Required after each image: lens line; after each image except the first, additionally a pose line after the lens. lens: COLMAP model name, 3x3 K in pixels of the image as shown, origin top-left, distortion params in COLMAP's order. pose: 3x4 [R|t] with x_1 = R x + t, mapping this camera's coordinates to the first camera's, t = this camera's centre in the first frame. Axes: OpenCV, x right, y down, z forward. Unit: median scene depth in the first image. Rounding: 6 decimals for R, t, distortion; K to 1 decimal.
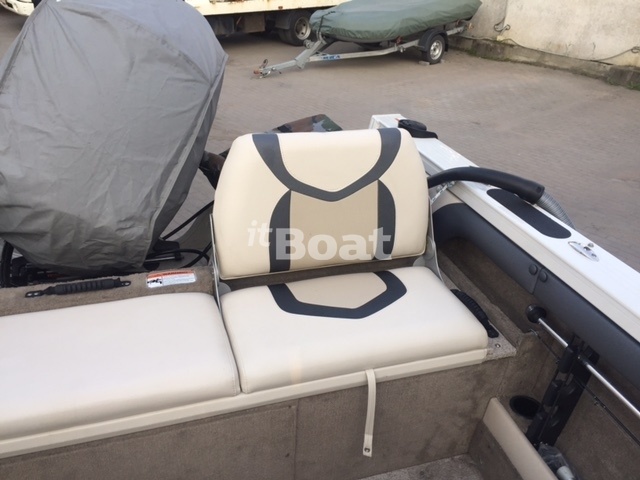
lens RADIAL K [[546.9, 0, 309.6], [0, 546.9, 225.6], [0, 0, 1]] dist [0.067616, -0.108888]
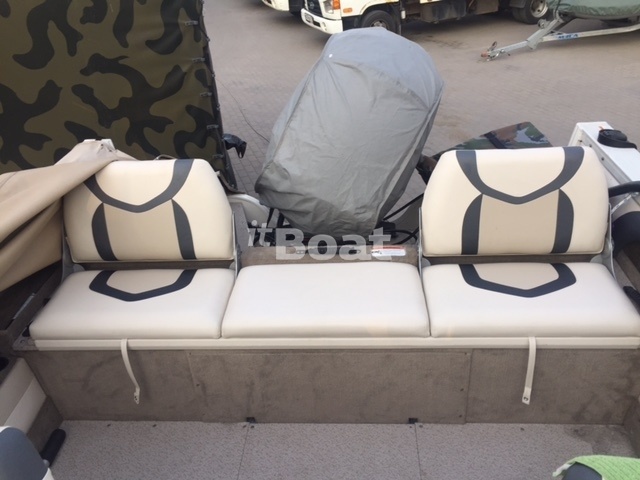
lens RADIAL K [[546.9, 0, 321.7], [0, 546.9, 239.0], [0, 0, 1]] dist [0.067616, -0.108888]
pose [[0.931447, 0.096639, -0.350810, 0.075858], [-0.072437, 0.994037, 0.081500, -0.035277], [0.356594, -0.050502, 0.932893, -0.354781]]
